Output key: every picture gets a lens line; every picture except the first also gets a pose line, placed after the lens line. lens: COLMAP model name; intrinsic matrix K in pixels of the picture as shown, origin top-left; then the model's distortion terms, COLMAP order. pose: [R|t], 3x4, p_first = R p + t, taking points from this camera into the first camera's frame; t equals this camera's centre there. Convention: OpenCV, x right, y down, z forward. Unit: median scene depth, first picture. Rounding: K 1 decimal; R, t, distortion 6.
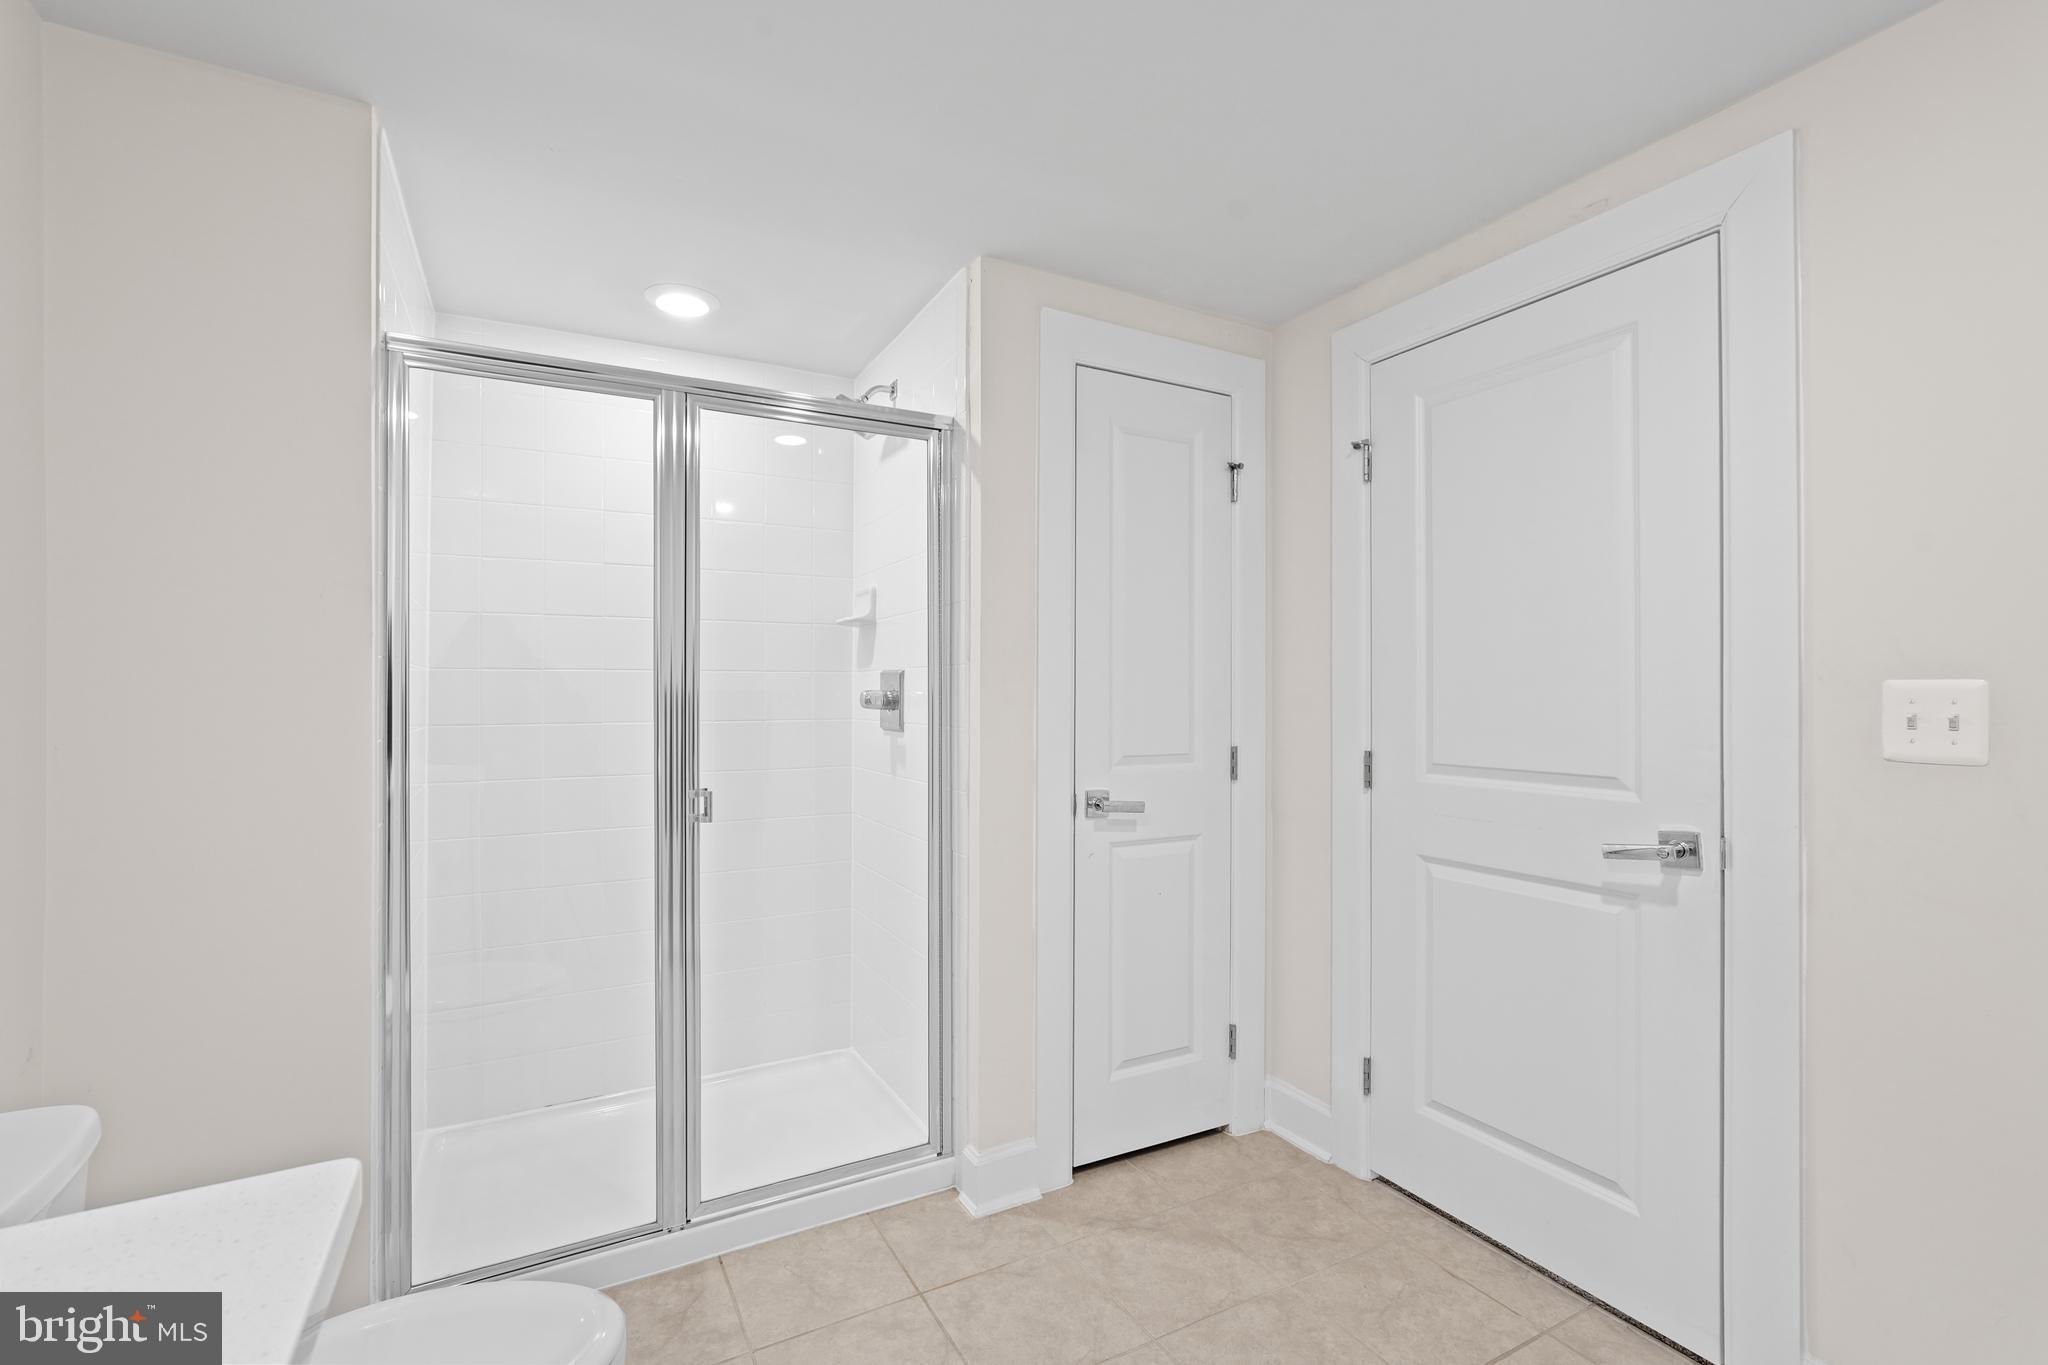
lens RADIAL K [[903.9, 0, 1021.4], [0, 903.9, 682.3], [0, 0, 1]] dist [-0.013543, 0.007650]
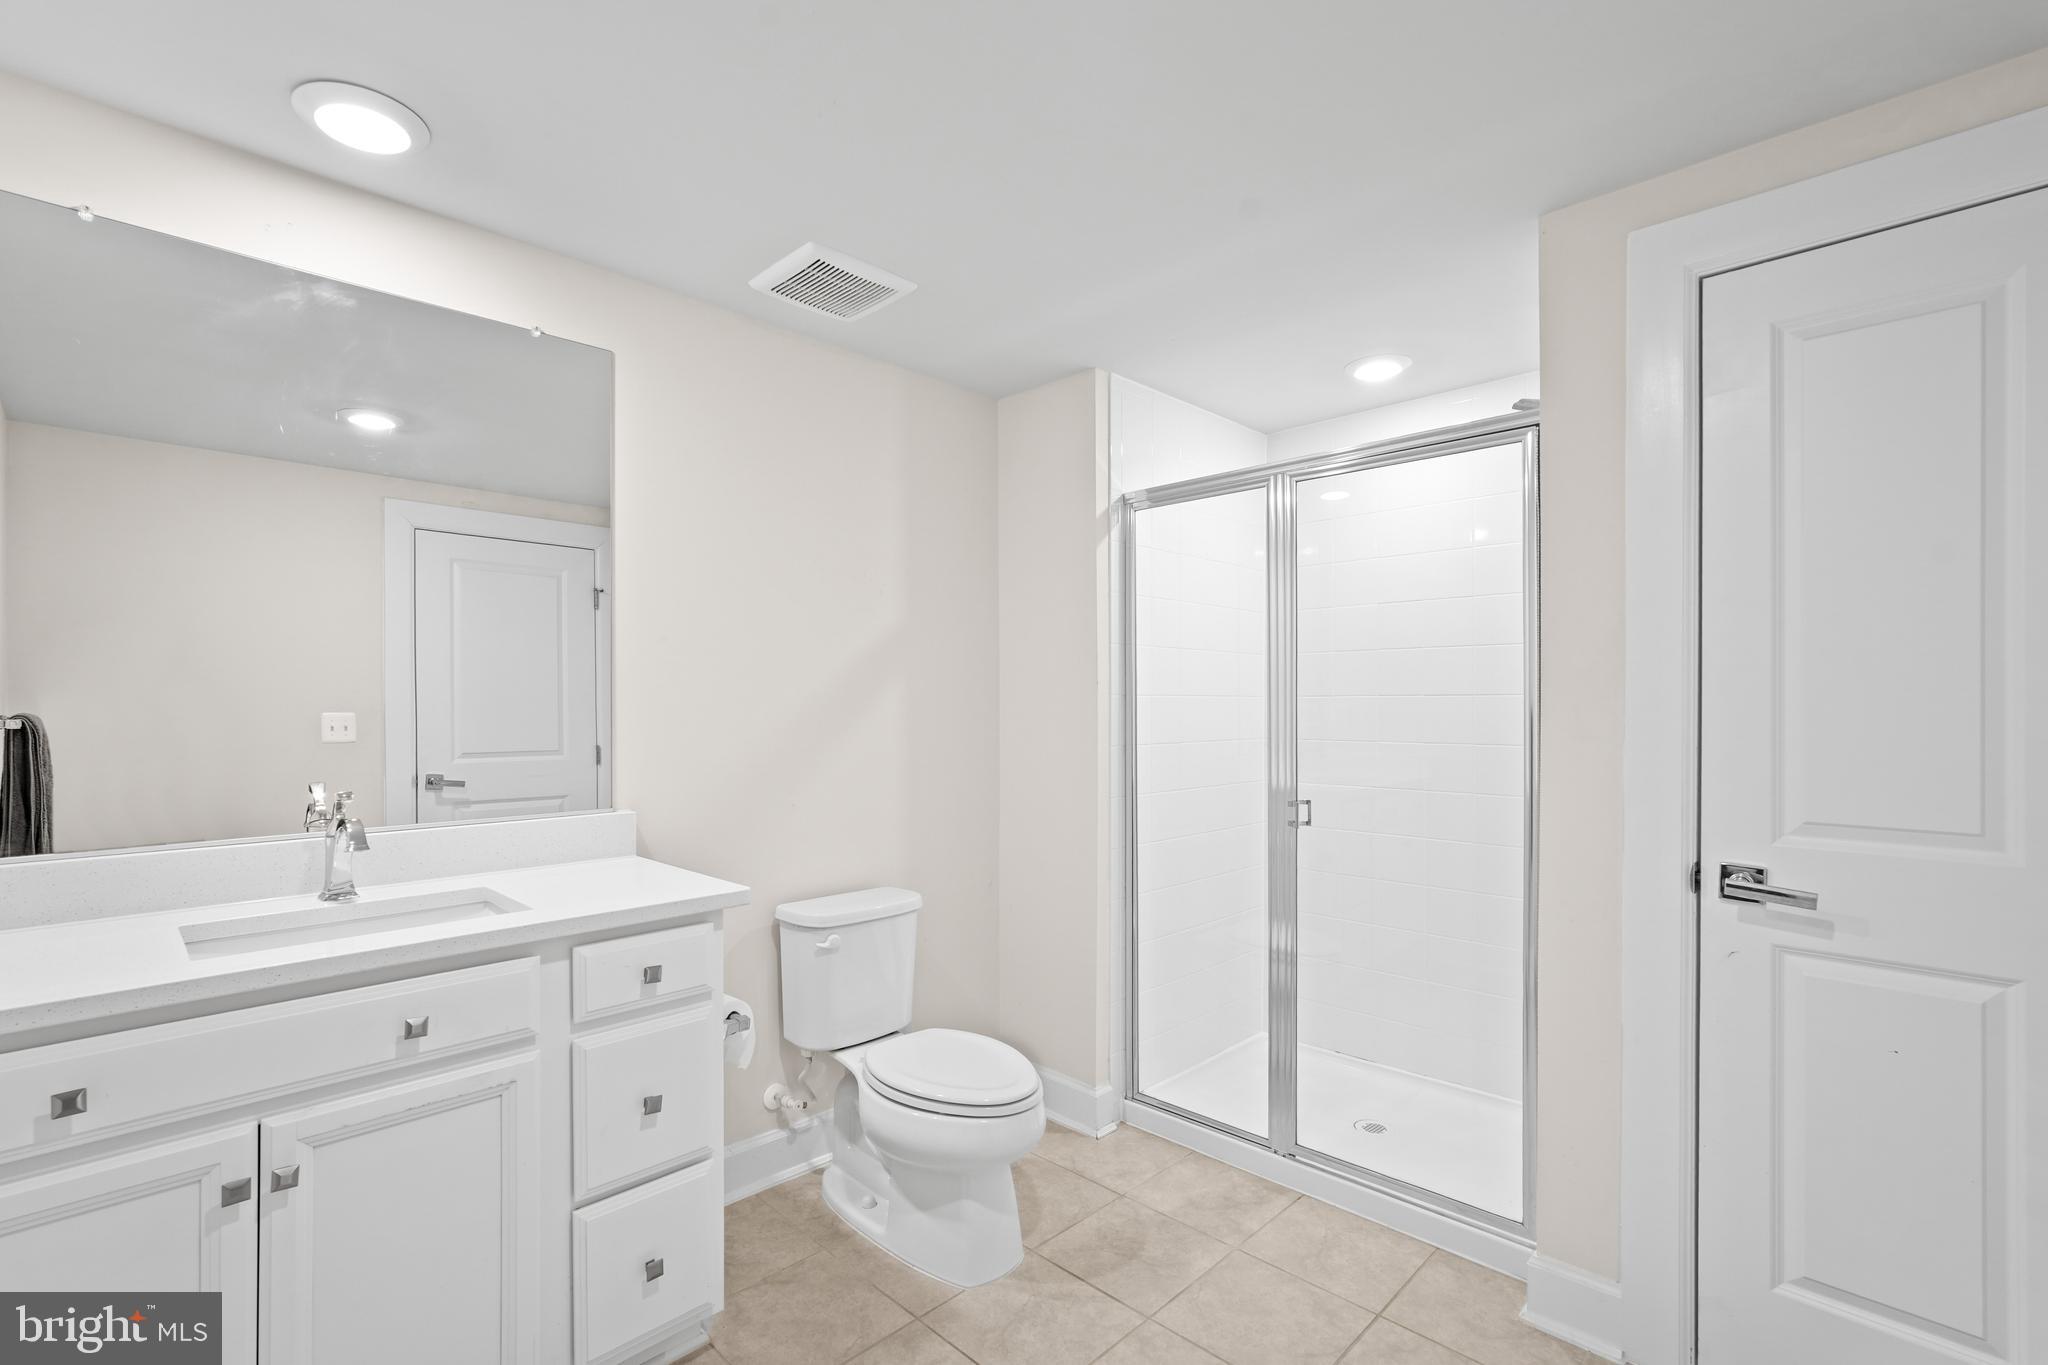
lens RADIAL K [[895.6, 0, 1030.3], [0, 895.6, 709.8], [0, 0, 1]] dist [-0.012526, 0.000095]
pose [[0.302969, 0.001999, -0.952998, 0.618915], [0.004571, 0.999983, 0.003551, -0.007085], [0.952990, -0.005432, 0.302954, 0.279327]]
